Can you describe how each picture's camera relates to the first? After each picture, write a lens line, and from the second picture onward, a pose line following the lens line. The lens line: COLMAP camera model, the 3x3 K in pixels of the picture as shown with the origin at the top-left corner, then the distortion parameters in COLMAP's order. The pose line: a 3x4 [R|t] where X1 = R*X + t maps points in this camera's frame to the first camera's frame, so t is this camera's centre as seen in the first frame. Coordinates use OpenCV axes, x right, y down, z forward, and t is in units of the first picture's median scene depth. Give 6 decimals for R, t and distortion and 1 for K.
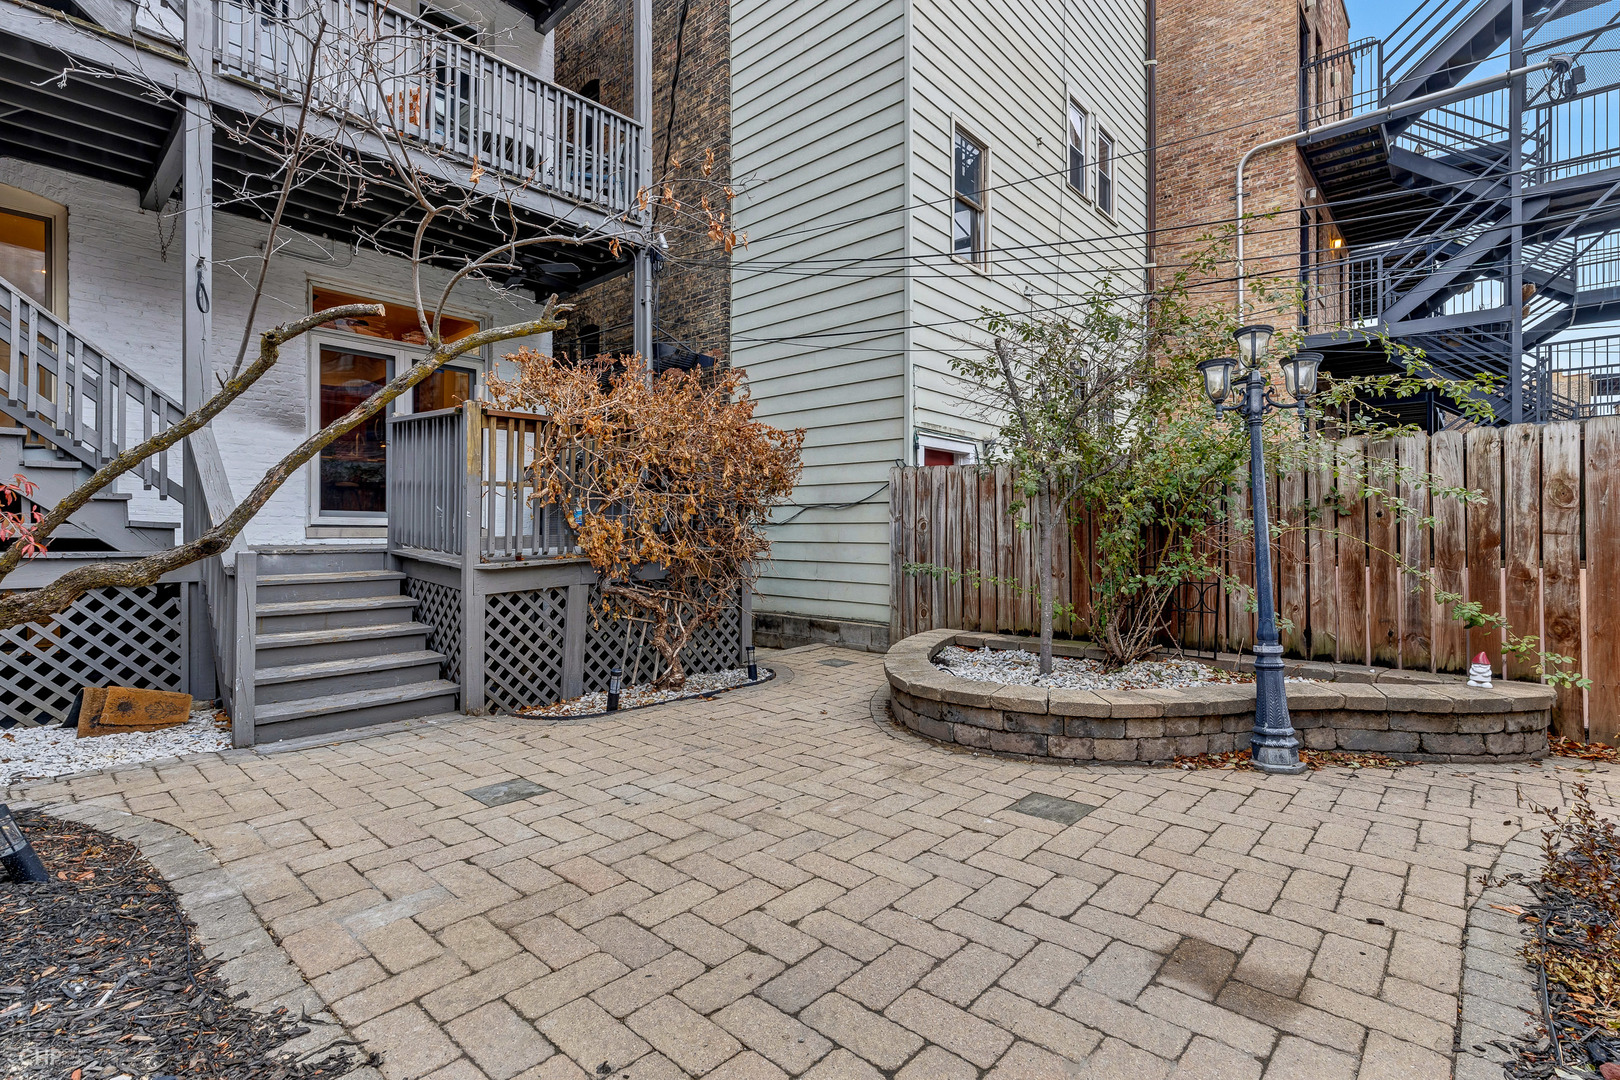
lens RADIAL K [[758.5, 0, 808.3], [0, 758.5, 529.8], [0, 0, 1]] dist [0.000388, -0.000436]
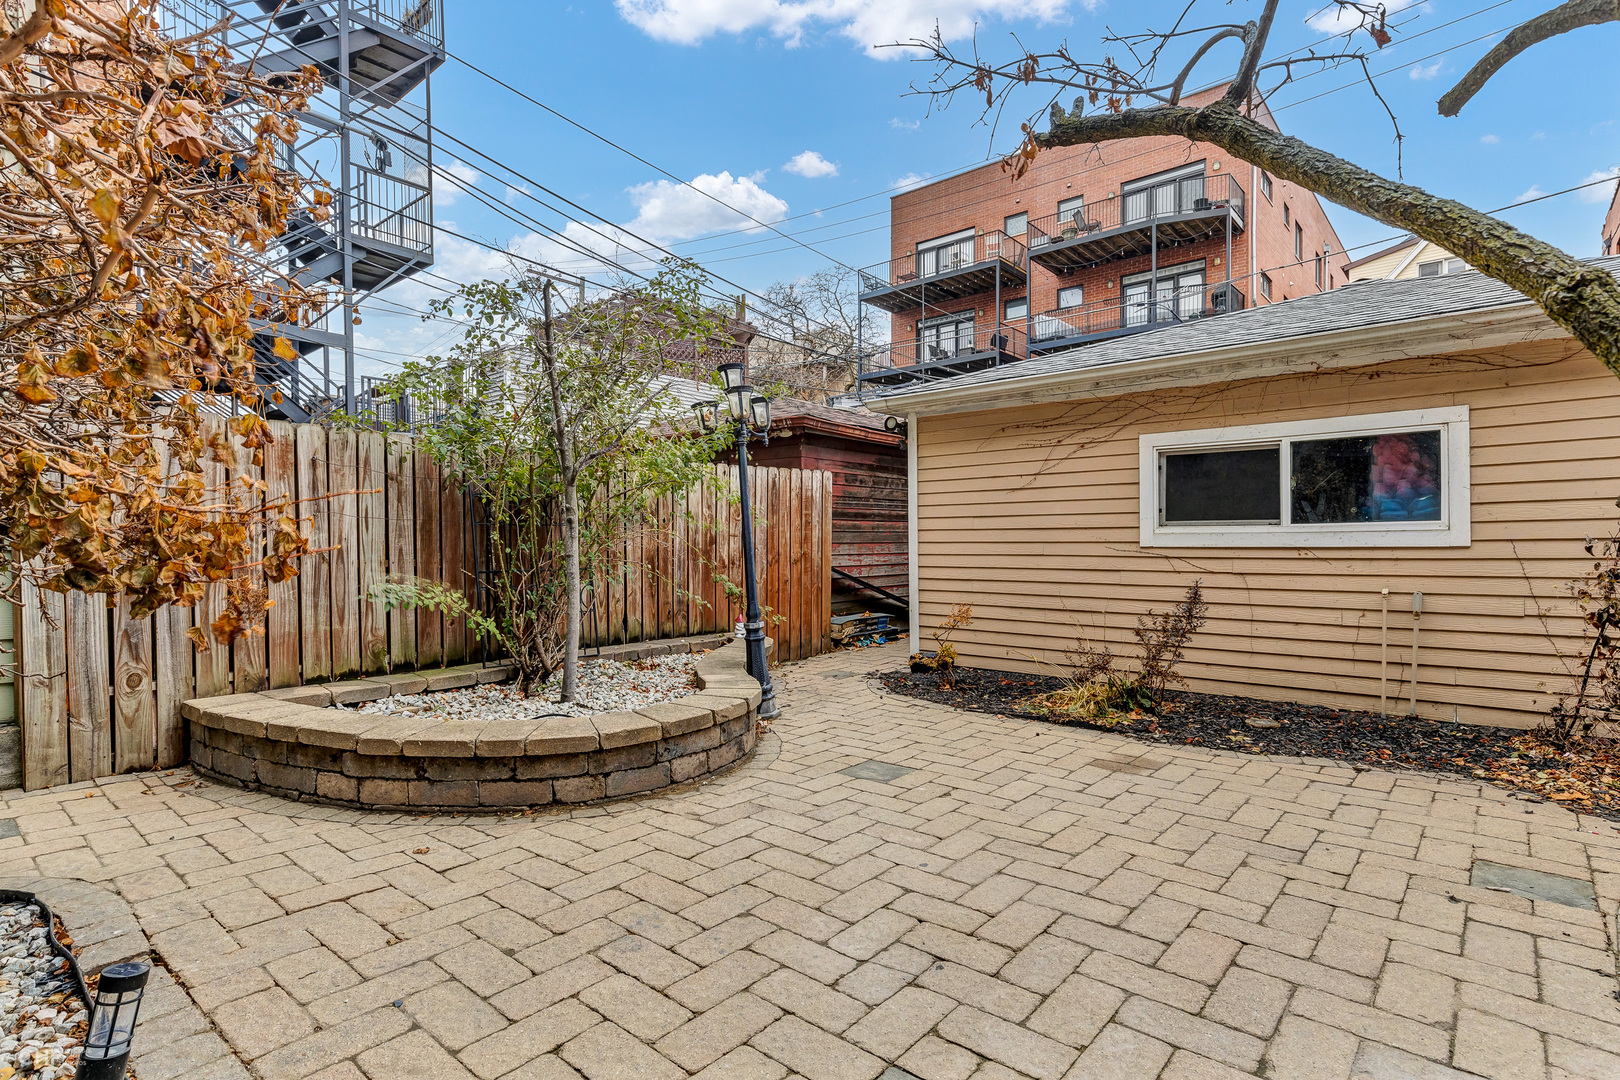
lens RADIAL K [[805.5, 0, 801.5], [0, 805.5, 554.8], [0, 0, 1]] dist [0.006712, -0.000100]
pose [[-0.020127, -0.013347, 0.999708, -0.884588], [-0.003284, 0.999906, 0.013284, 0.026190], [-0.999792, -0.003015, -0.020169, 1.140683]]
